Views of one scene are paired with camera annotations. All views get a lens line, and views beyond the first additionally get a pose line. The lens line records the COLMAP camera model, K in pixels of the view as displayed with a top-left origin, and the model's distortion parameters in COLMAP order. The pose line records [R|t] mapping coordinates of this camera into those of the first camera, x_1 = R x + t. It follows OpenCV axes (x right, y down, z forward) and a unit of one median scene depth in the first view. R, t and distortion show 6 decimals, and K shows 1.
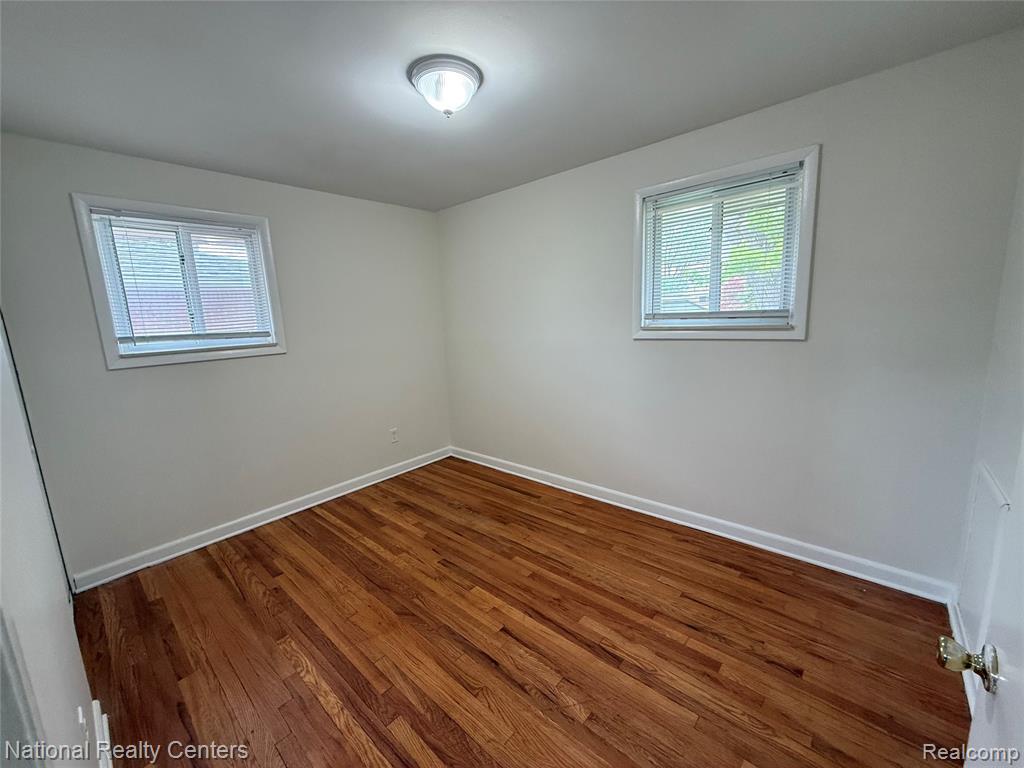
lens RADIAL K [[406.2, 0, 512.0], [0, 406.2, 384.0], [0, 0, 1]] dist [-0.001801, -0.000156]
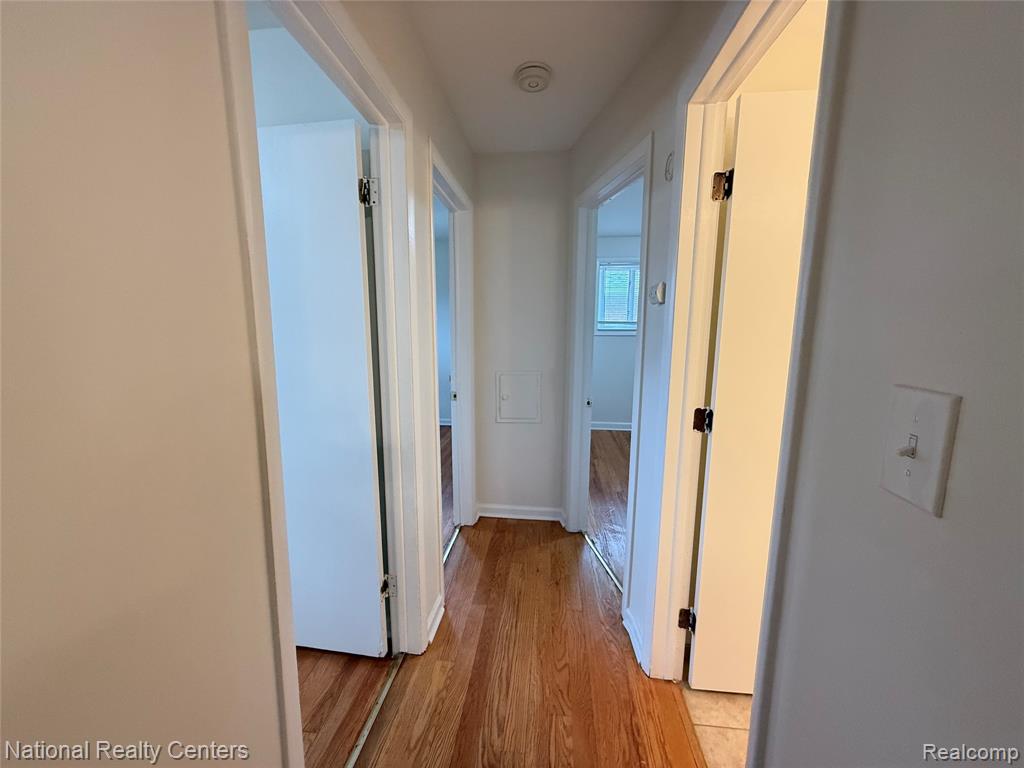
lens RADIAL K [[408.4, 0, 512.6], [0, 408.4, 383.9], [0, 0, 1]] dist [-0.002019, 0.000219]
pose [[0.590034, 0.170873, -0.789090, 0.588444], [-0.165786, 0.982163, 0.088717, 0.103571], [0.790174, 0.078474, 0.607838, -0.723487]]
